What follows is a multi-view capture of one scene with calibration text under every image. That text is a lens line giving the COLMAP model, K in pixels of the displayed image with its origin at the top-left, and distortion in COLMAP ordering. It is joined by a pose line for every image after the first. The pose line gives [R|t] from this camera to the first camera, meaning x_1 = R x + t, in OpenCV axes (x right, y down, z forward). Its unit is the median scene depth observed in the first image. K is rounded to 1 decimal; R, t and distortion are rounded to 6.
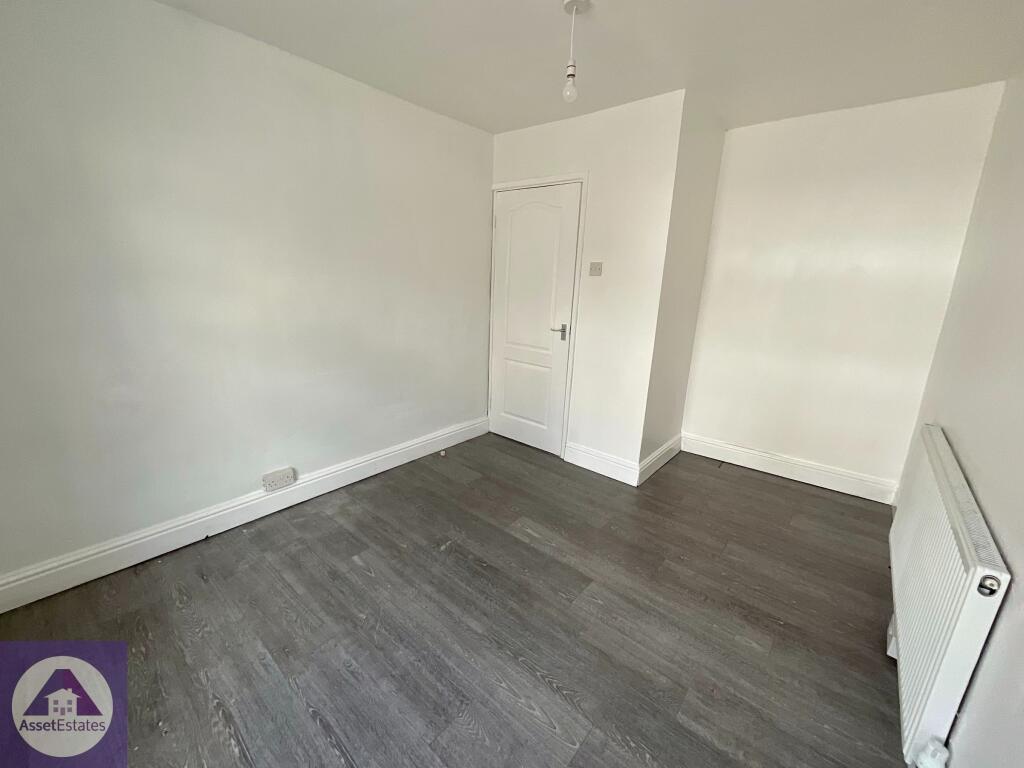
lens RADIAL K [[415.7, 0, 514.7], [0, 415.7, 383.6], [0, 0, 1]] dist [0.000238, 0.000247]
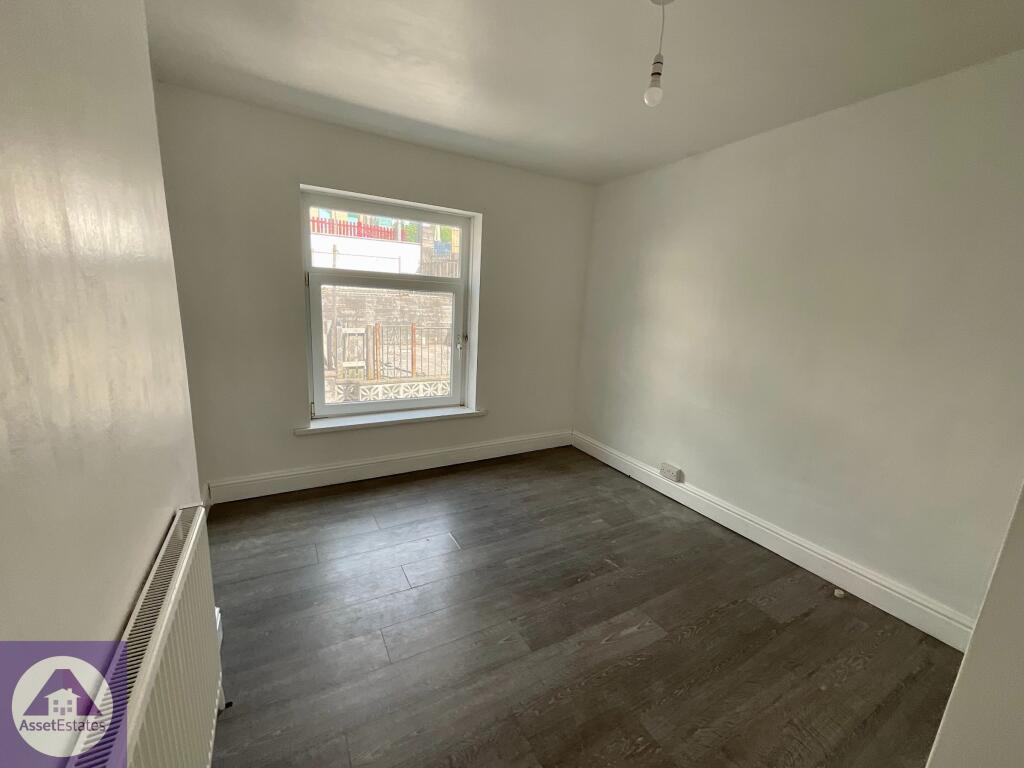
lens RADIAL K [[415.7, 0, 513.4], [0, 415.7, 386.0], [0, 0, 1]] dist [0.000238, 0.000247]
pose [[-0.347580, 0.144963, -0.926377, 0.836524], [-0.291004, 0.922514, 0.253545, -0.222071], [0.891350, 0.357706, -0.278463, 0.912252]]
